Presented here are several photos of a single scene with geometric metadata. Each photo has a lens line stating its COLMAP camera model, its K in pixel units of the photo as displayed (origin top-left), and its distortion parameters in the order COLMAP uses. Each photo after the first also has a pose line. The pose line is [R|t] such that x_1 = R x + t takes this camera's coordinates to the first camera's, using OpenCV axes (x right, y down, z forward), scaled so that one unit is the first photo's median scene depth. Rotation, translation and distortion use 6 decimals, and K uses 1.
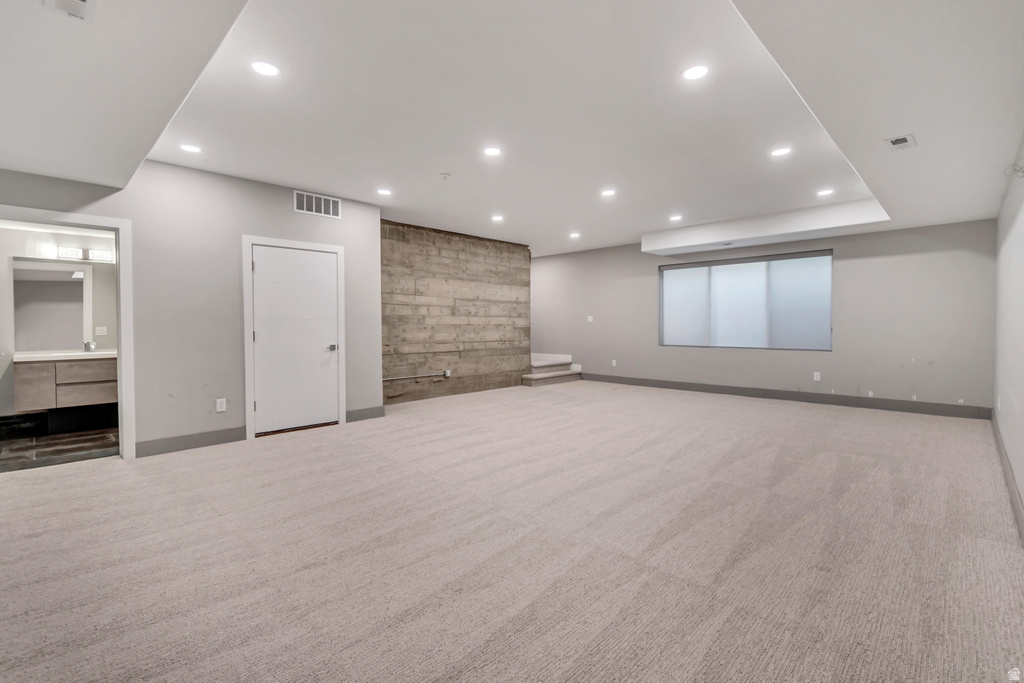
lens RADIAL K [[462.1, 0, 505.0], [0, 462.1, 340.0], [0, 0, 1]] dist [0.004053, -0.000382]
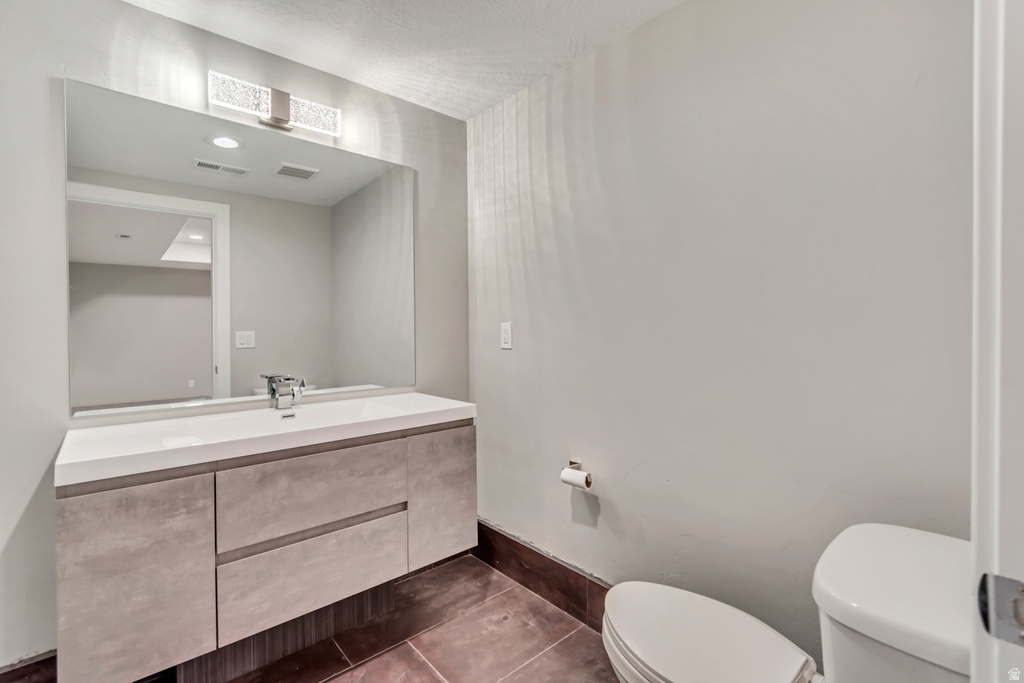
lens RADIAL K [[462.1, 0, 519.0], [0, 462.1, 335.8], [0, 0, 1]] dist [0.004053, -0.000382]
pose [[0.999052, 0.000859, -0.043518, -0.789416], [-0.001603, 0.999853, -0.017074, -0.021550], [0.043496, 0.017127, 0.998907, 0.749130]]
